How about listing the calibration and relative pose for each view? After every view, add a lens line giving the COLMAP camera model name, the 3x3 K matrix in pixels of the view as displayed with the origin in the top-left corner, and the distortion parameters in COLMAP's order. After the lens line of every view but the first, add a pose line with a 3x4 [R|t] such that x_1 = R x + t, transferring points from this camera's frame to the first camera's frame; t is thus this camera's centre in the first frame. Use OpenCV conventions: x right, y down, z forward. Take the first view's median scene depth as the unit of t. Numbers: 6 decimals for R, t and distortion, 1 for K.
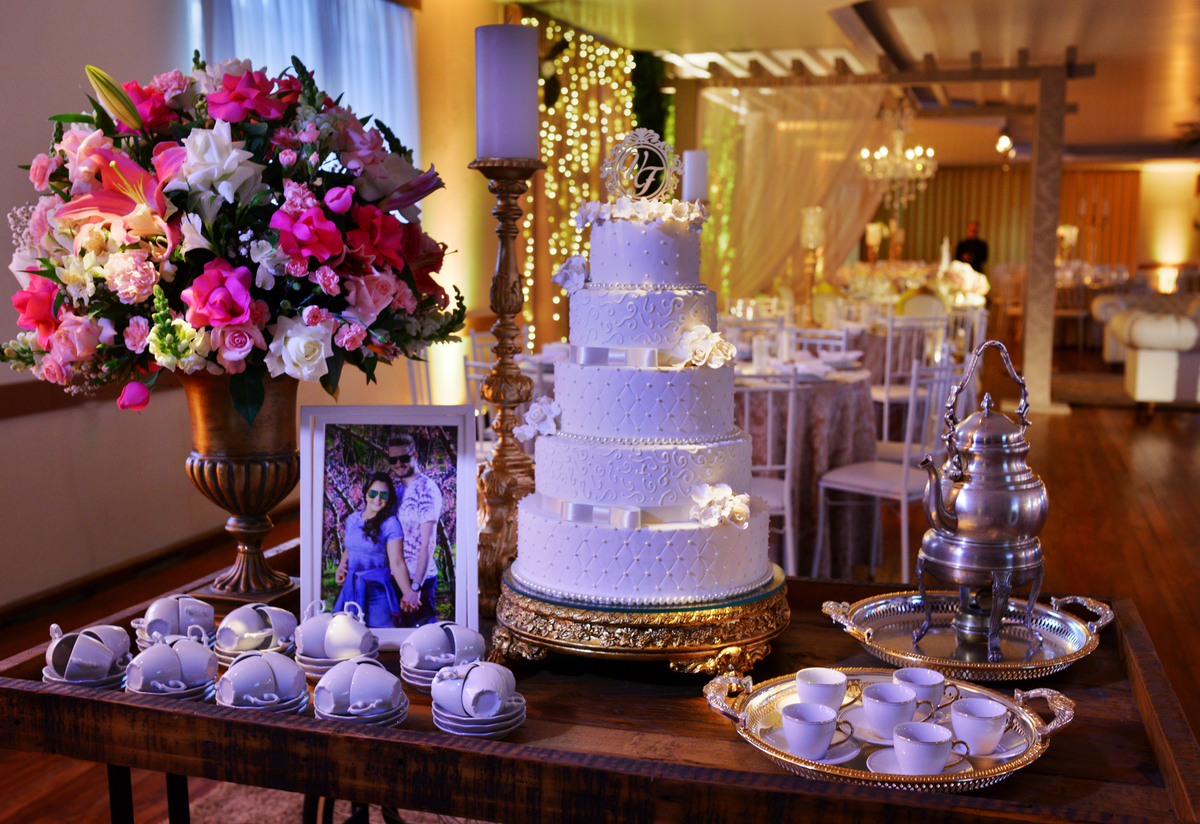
lens RADIAL K [[1176.7, 0, 600.1], [0, 1176.7, 421.4], [0, 0, 1]] dist [-0.048578, 0.000000]
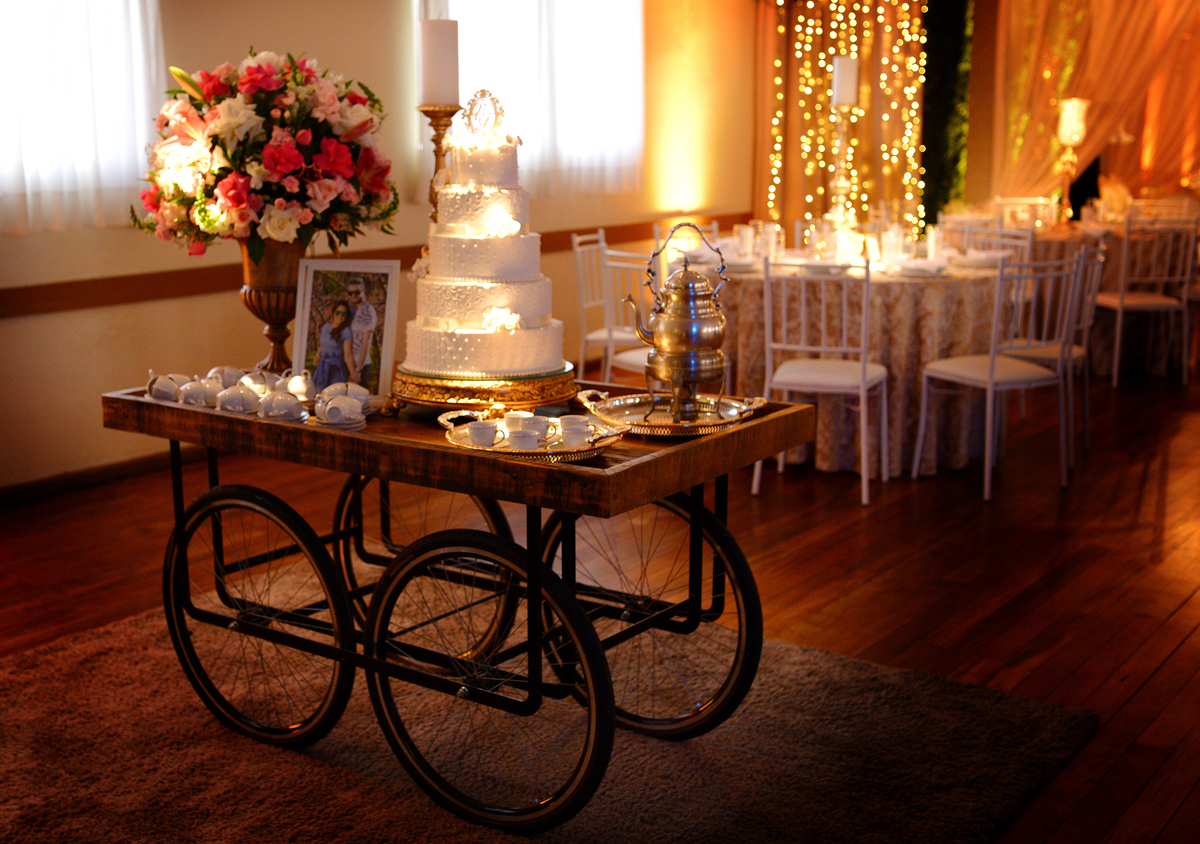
lens RADIAL K [[1445.5, 0, 598.8], [0, 1445.5, 422.0], [0, 0, 1]] dist [-0.067408, 0.000000]
pose [[0.942678, 0.053670, -0.329360, 0.835296], [-0.037218, 0.997733, 0.056059, 0.087933], [0.331623, -0.040588, 0.942539, -0.803666]]
